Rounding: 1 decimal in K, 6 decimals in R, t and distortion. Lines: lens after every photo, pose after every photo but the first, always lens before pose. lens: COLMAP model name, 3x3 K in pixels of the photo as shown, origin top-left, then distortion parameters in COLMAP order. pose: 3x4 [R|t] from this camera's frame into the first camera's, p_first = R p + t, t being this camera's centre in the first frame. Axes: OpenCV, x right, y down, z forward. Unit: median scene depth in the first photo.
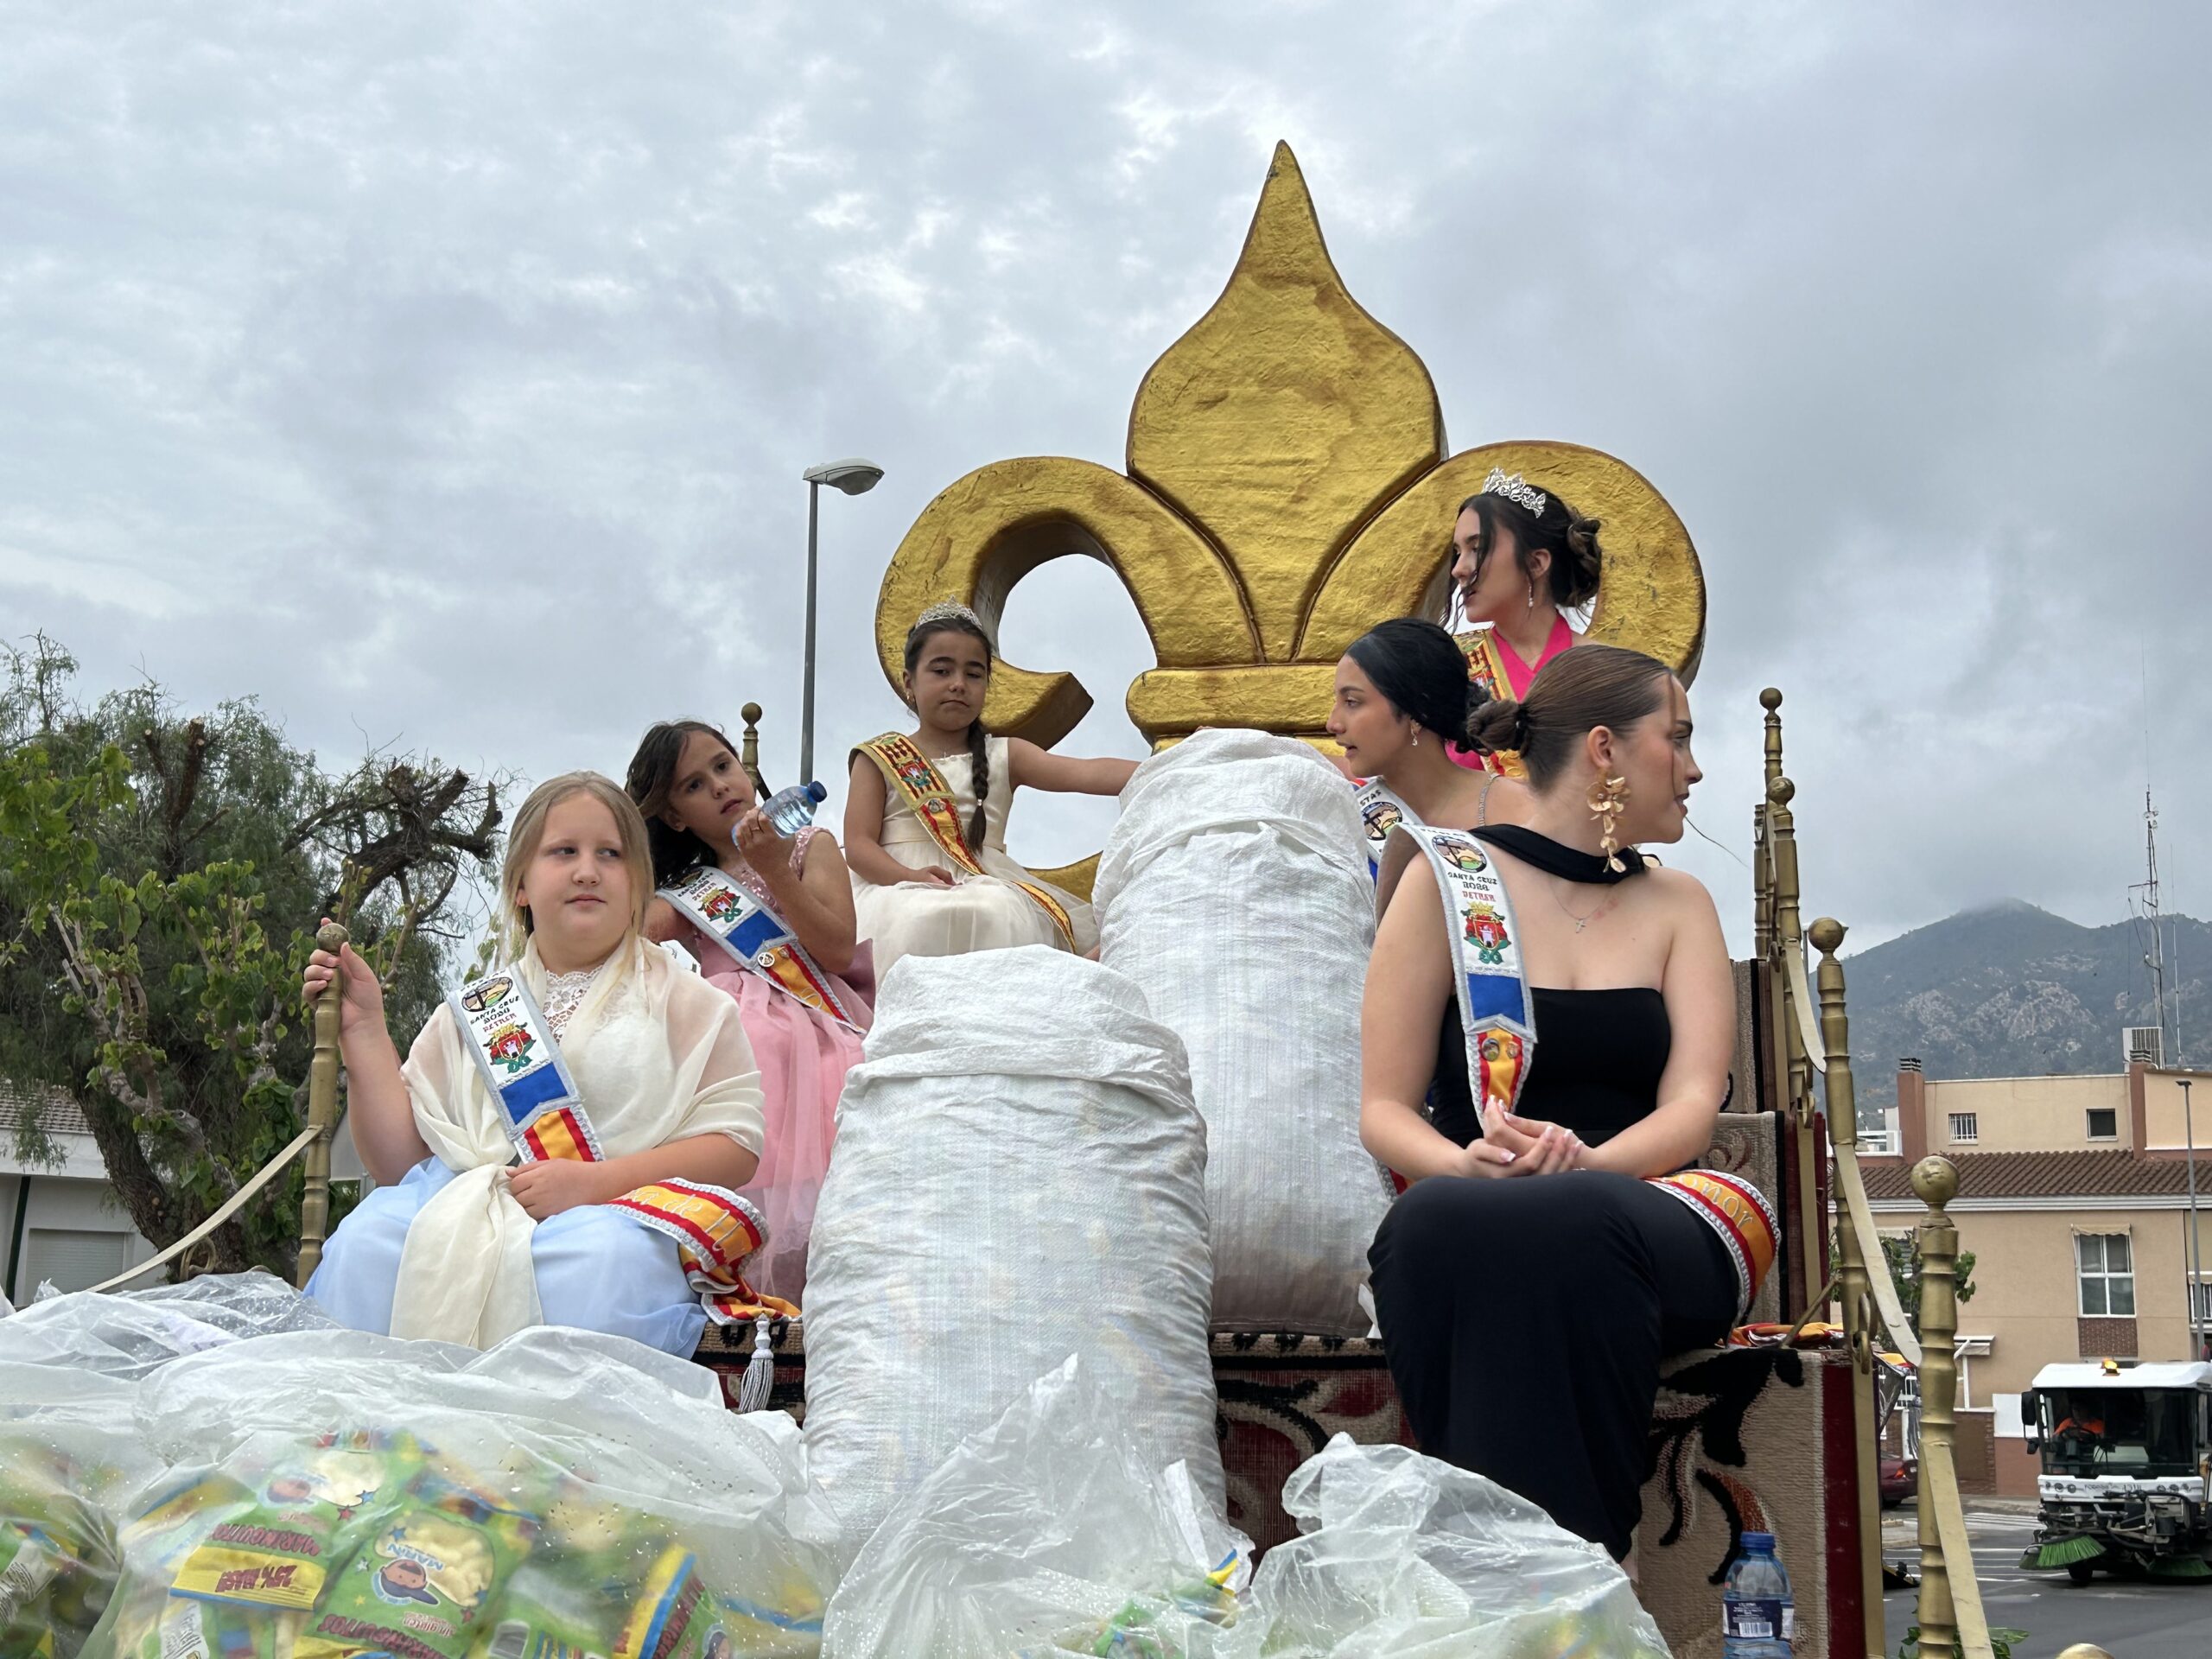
lens RADIAL K [[2888.7, 0, 1114.9], [0, 2888.7, 834.9], [0, 0, 1]] dist [0.063789, 0.000000]
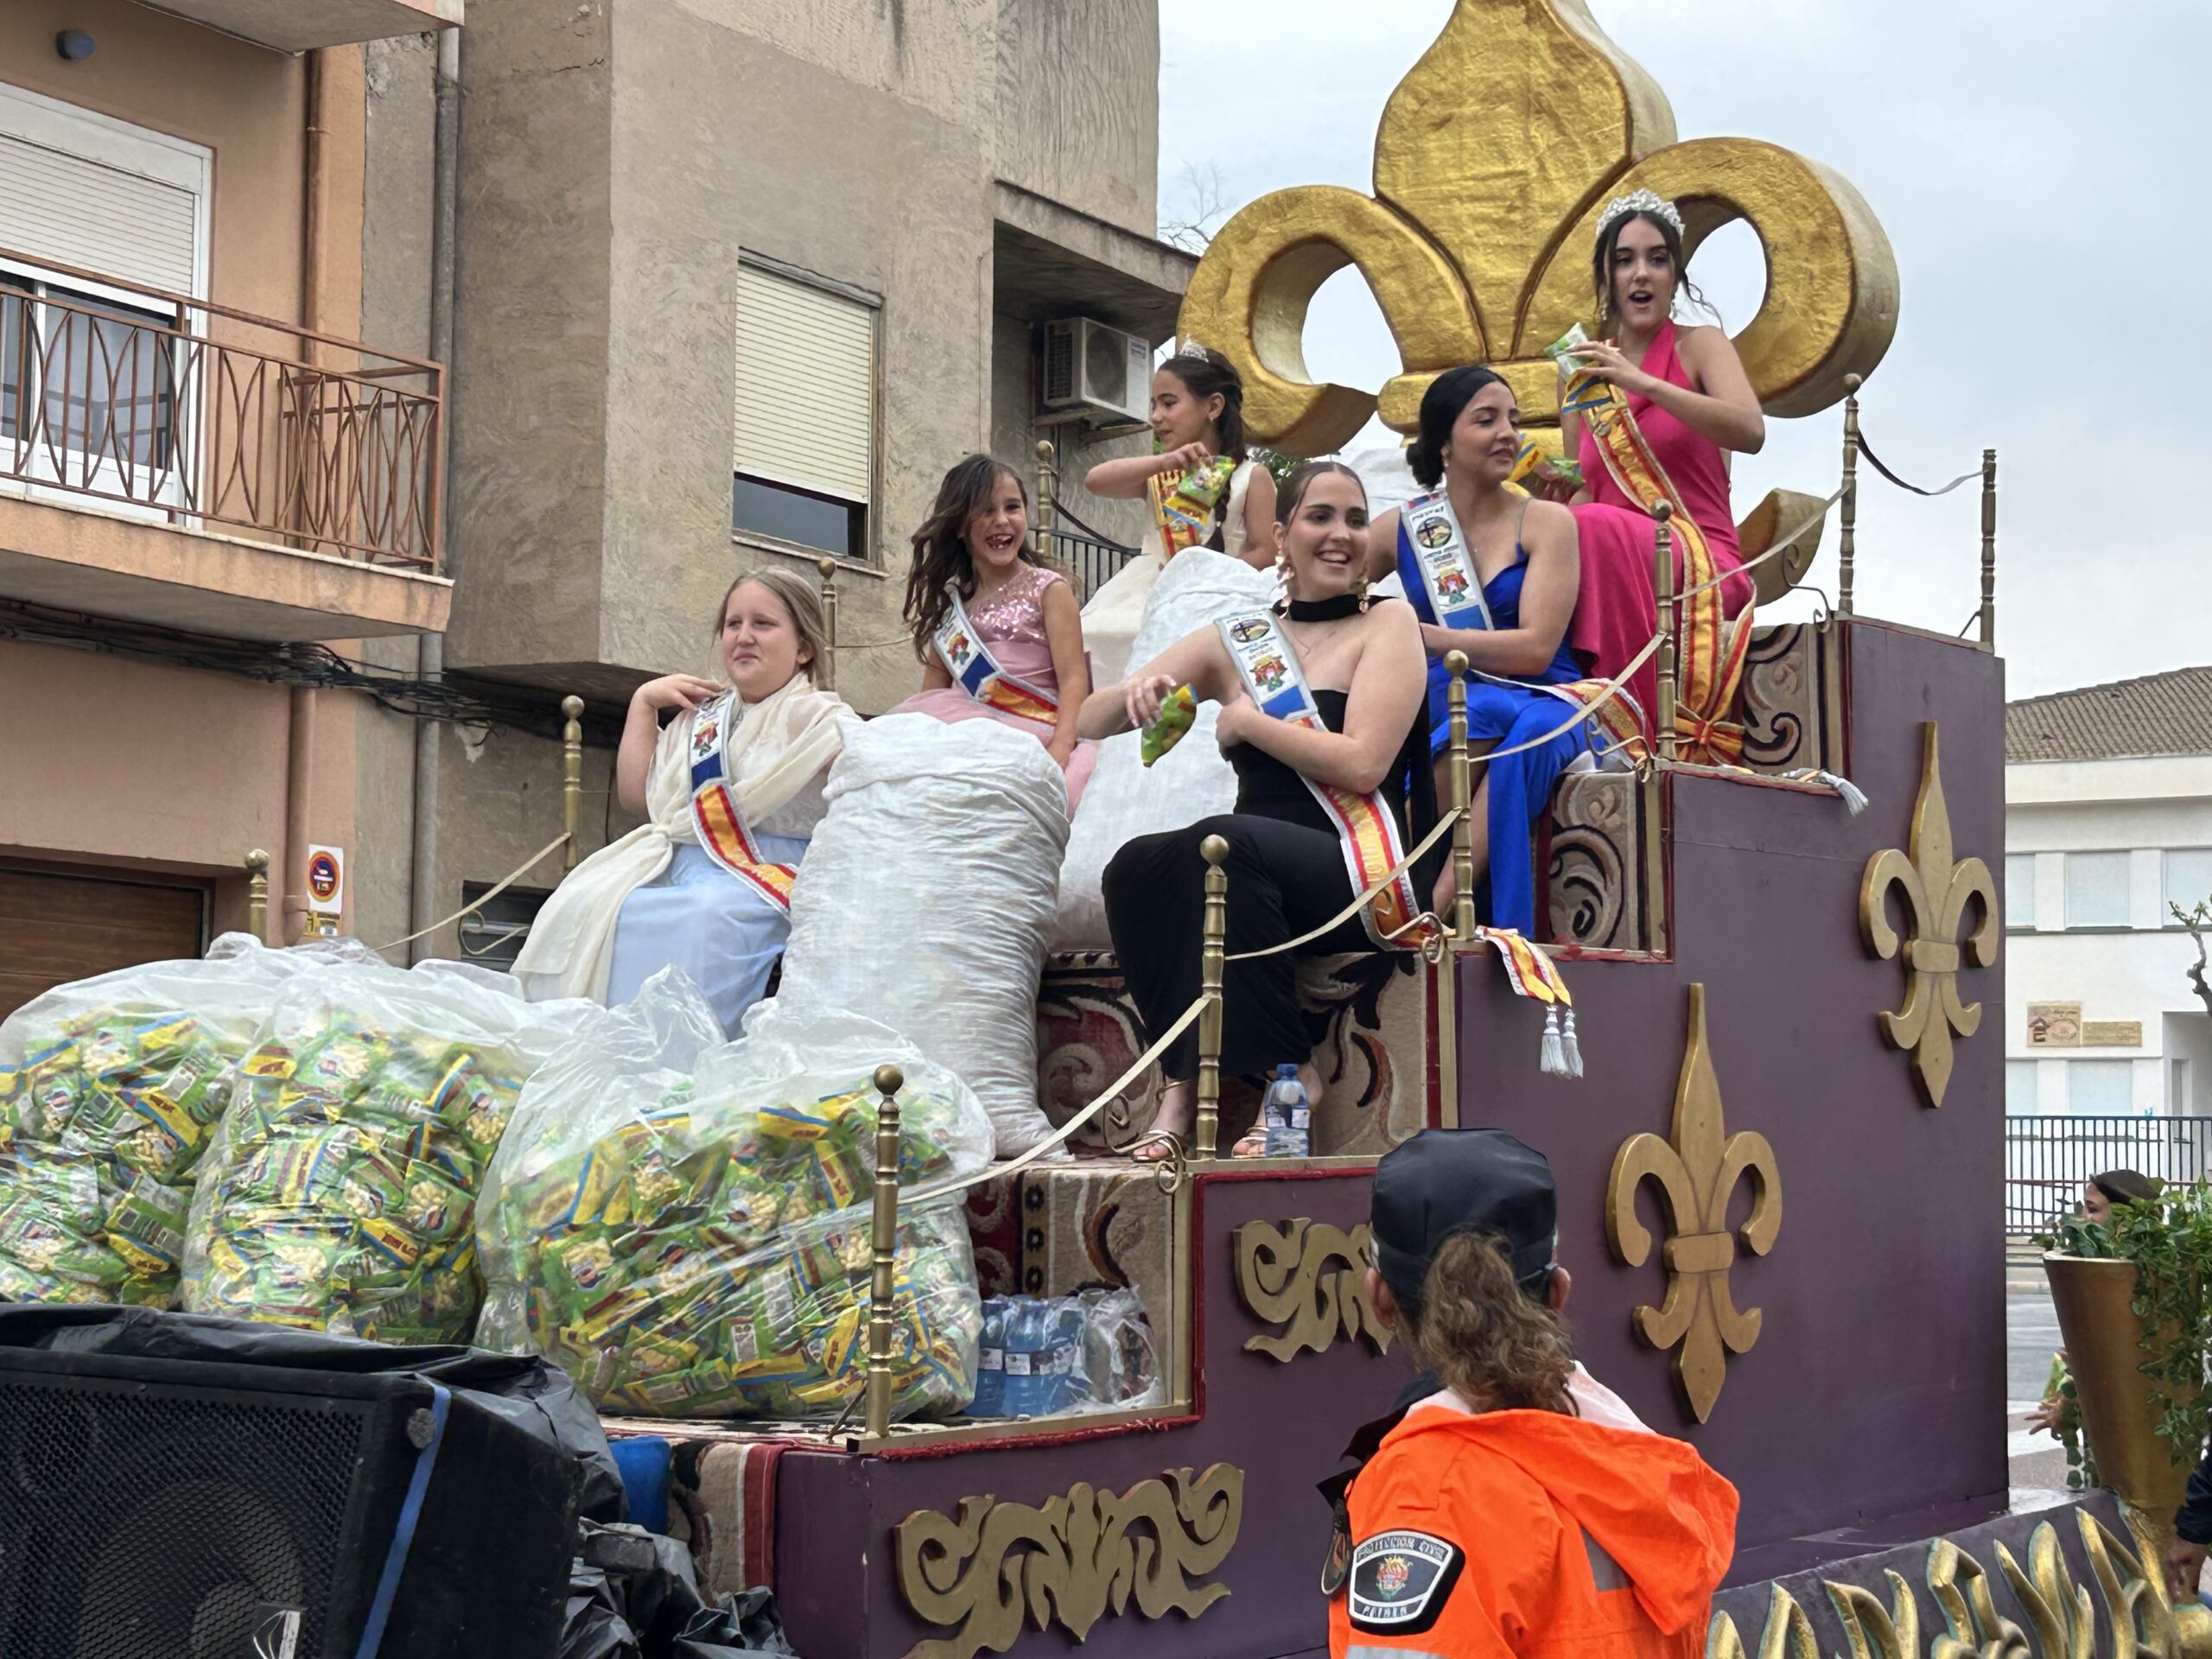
lens RADIAL K [[4226.6, 0, 1100.5], [0, 4226.6, 827.1], [0, 0, 1]] dist [0.233610, 0.000000]
pose [[0.934187, -0.037952, -0.354760, 0.657644], [0.084829, 0.989440, 0.117530, -0.118310], [0.346553, -0.139889, 0.927541, -0.809891]]
